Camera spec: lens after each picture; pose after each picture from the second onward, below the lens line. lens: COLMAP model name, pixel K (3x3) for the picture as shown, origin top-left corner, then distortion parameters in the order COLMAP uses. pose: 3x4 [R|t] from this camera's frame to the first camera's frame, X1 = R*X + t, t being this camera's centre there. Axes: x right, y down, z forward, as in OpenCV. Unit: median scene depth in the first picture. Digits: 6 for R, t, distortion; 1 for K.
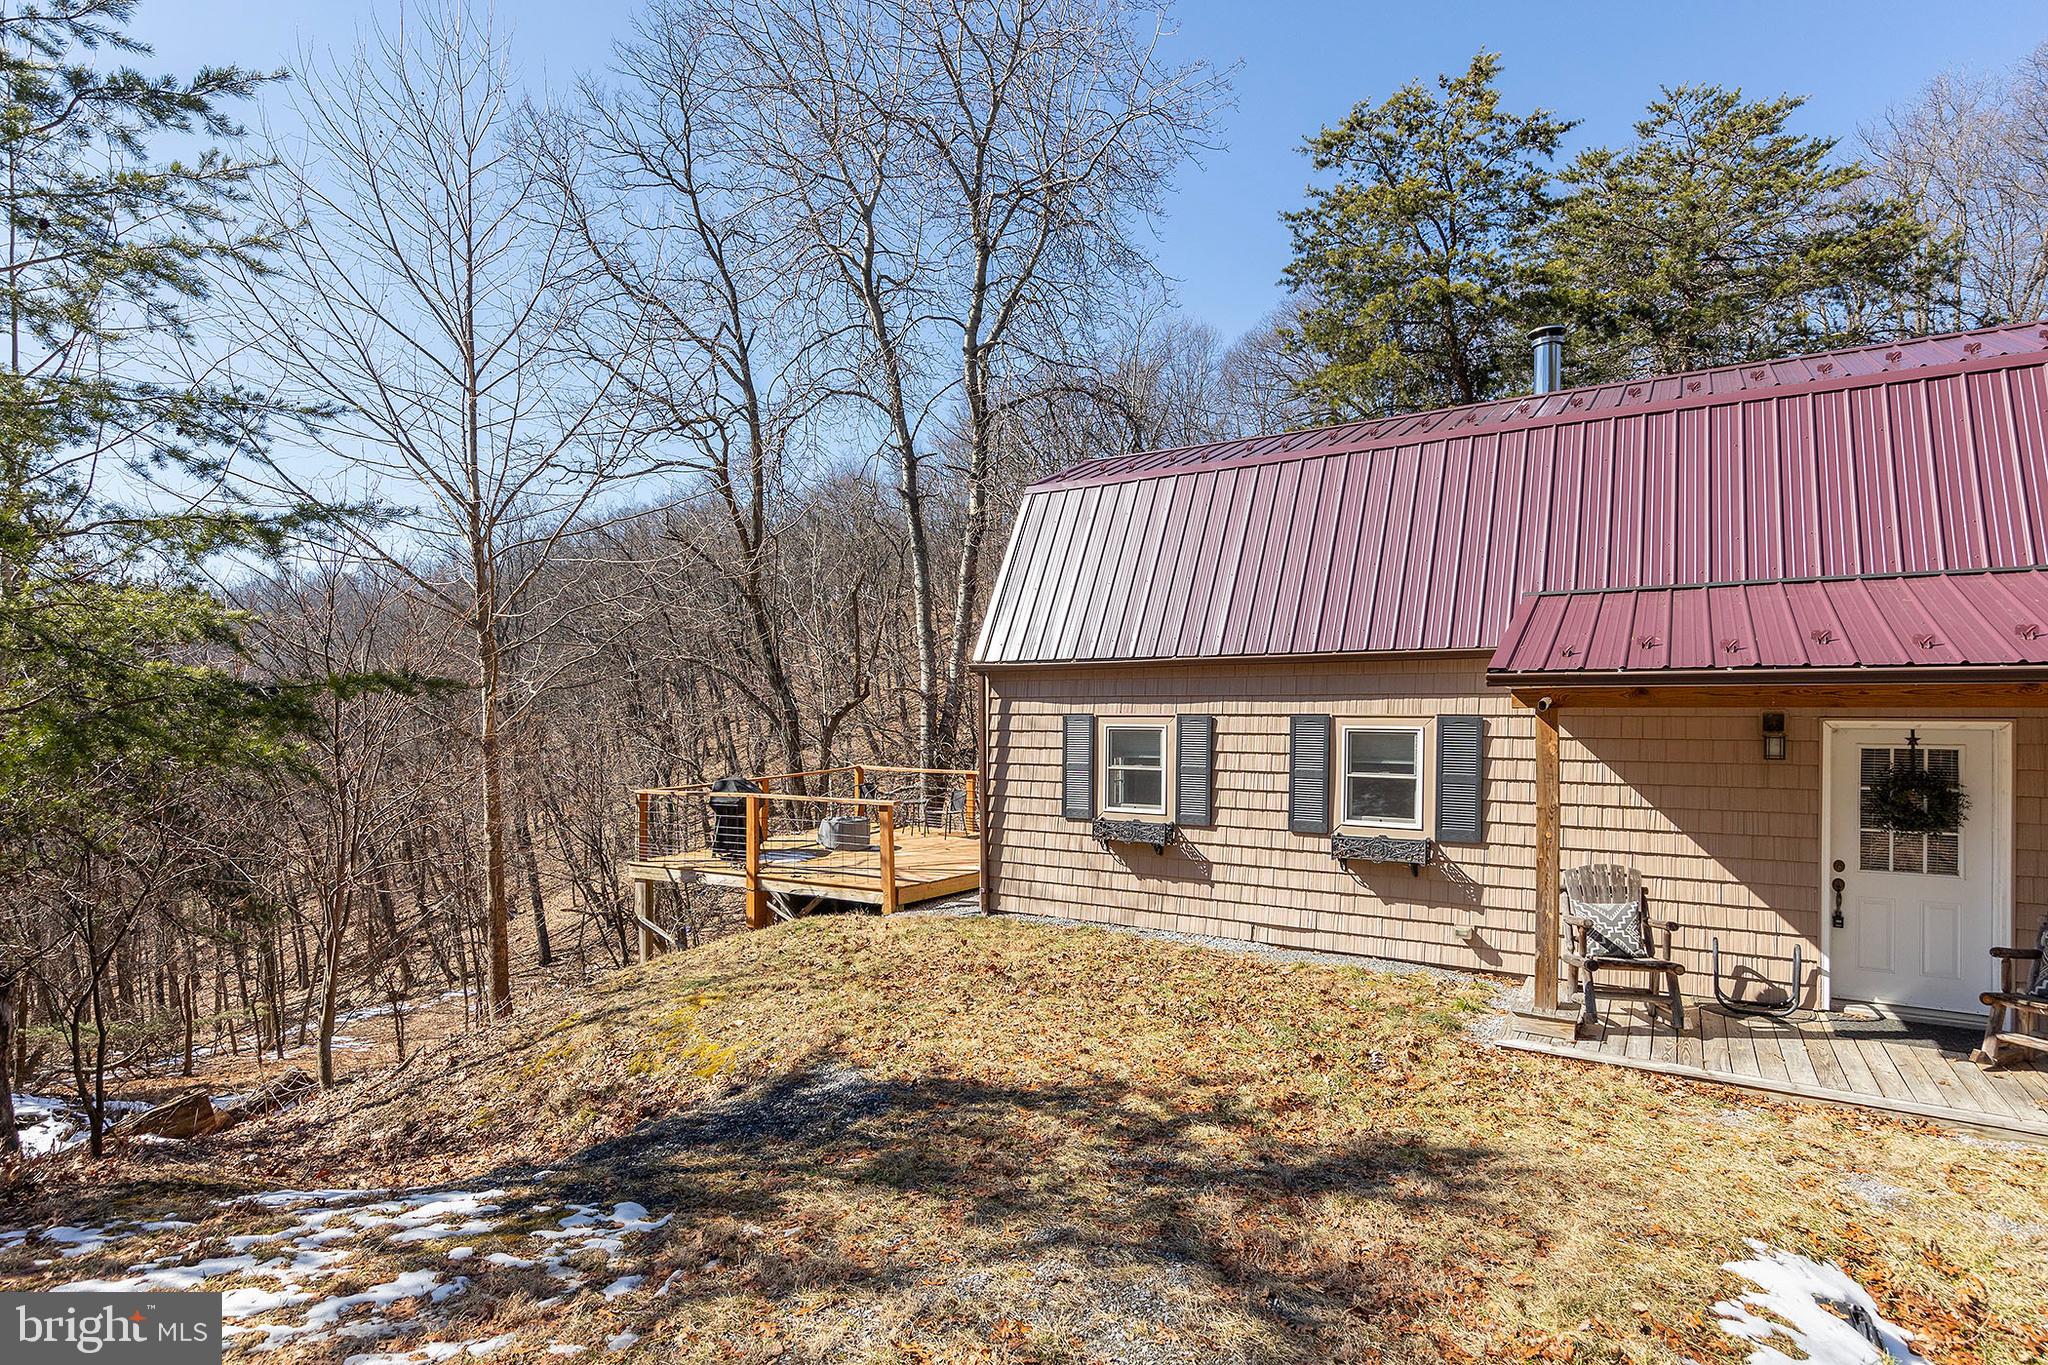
lens RADIAL K [[1059.1, 0, 1022.9], [0, 1059.1, 708.4], [0, 0, 1]] dist [0.006558, 0.000549]
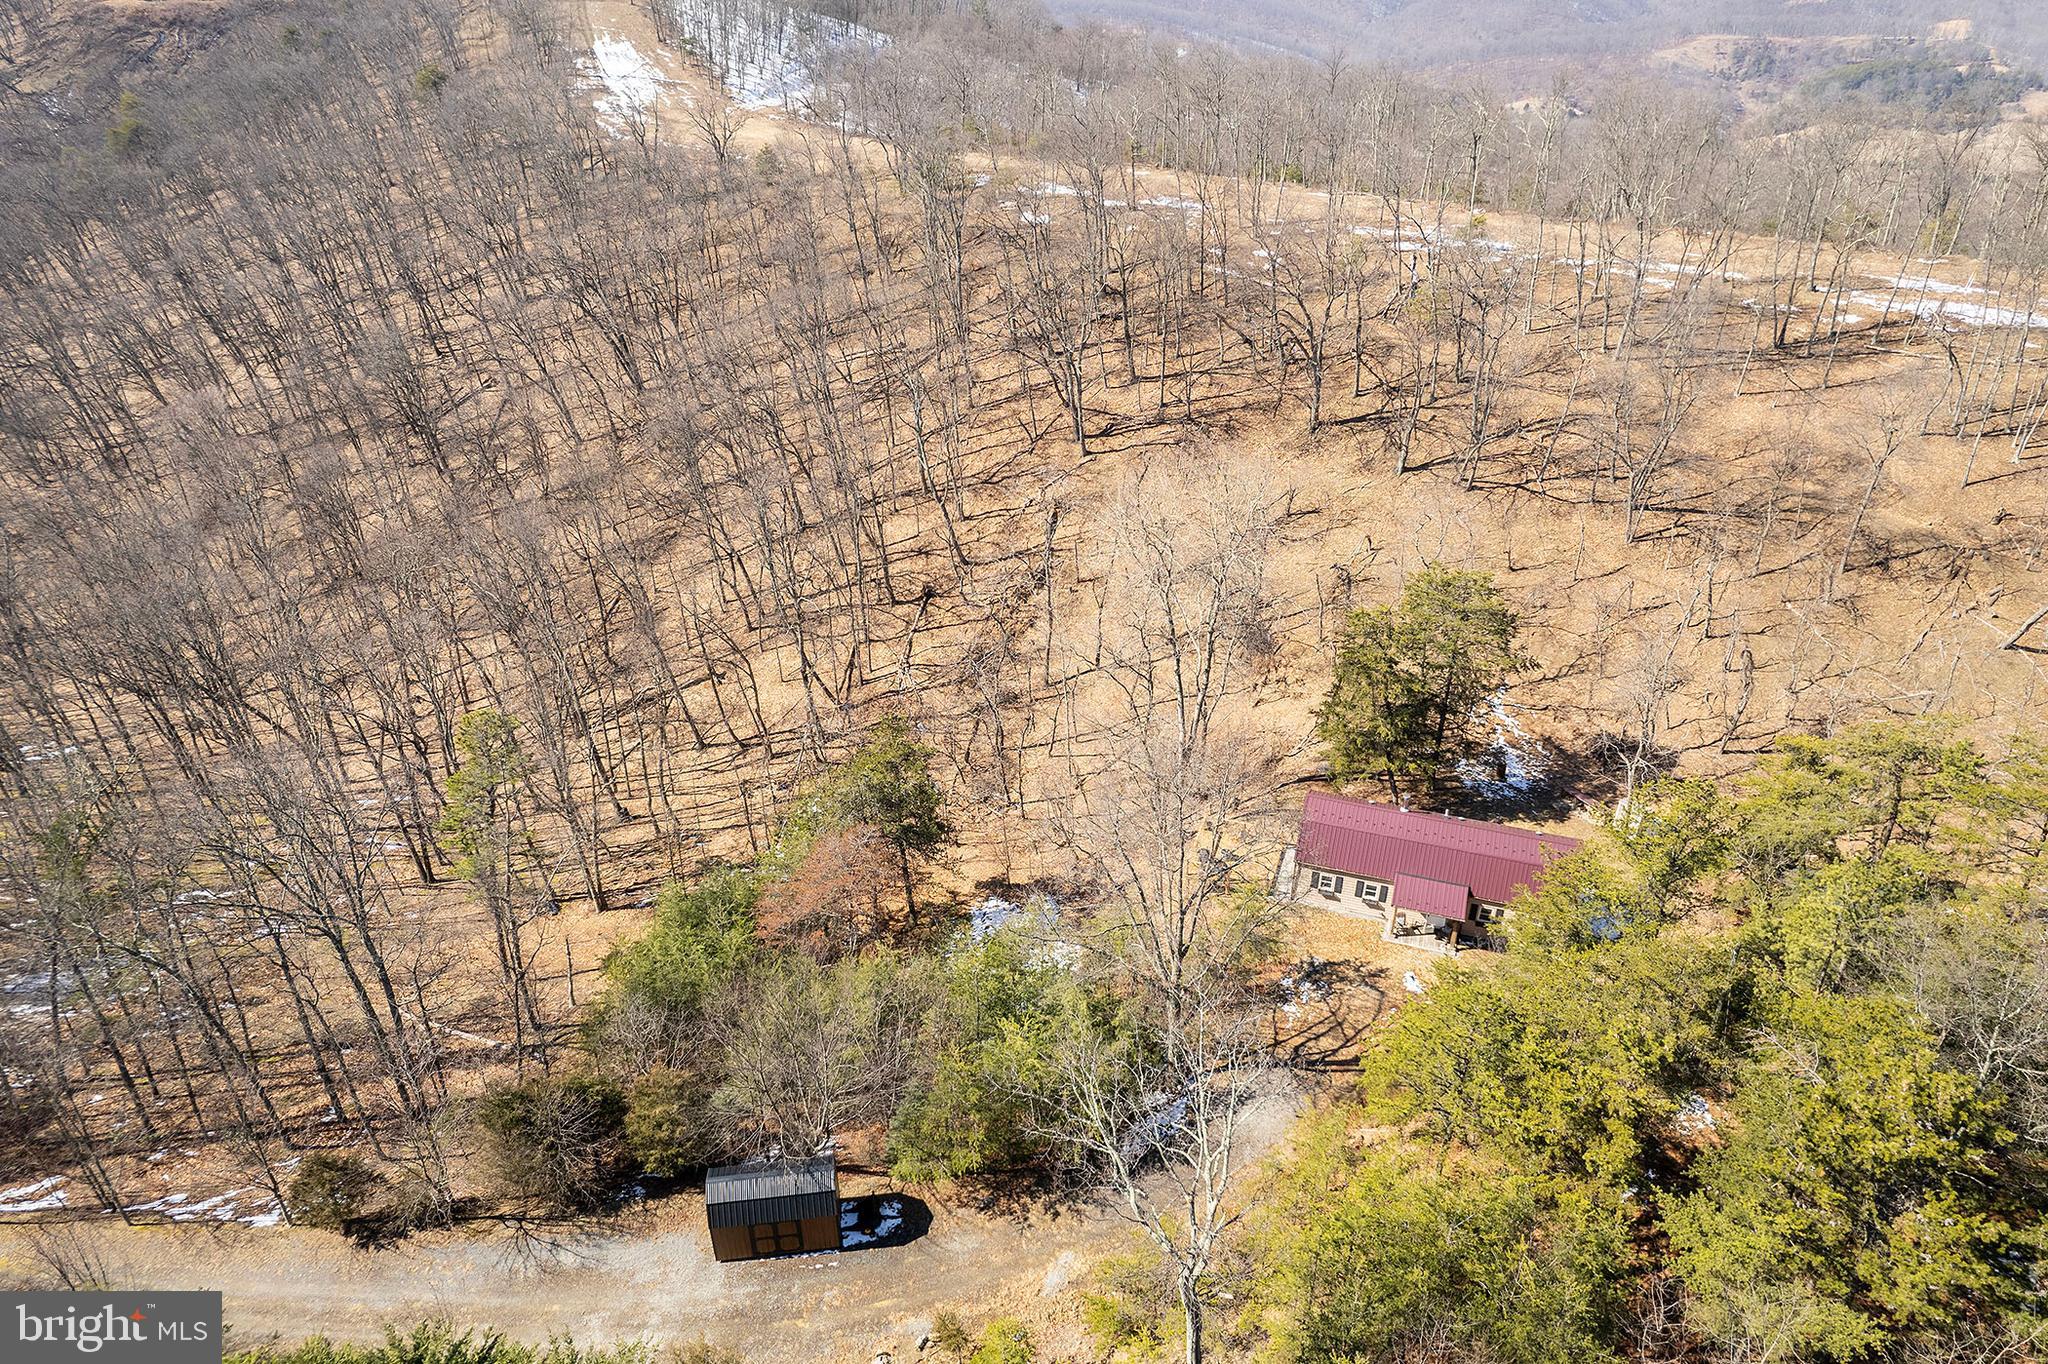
lens RADIAL K [[1320.0, 0, 1009.0], [0, 1320.0, 682.8], [0, 0, 1]] dist [-0.071188, 0.064894]
pose [[0.977806, -0.109358, 0.178707, -3.042854], [0.009130, 0.874397, 0.485126, -4.862218], [-0.209313, -0.472727, 0.855989, -4.646041]]
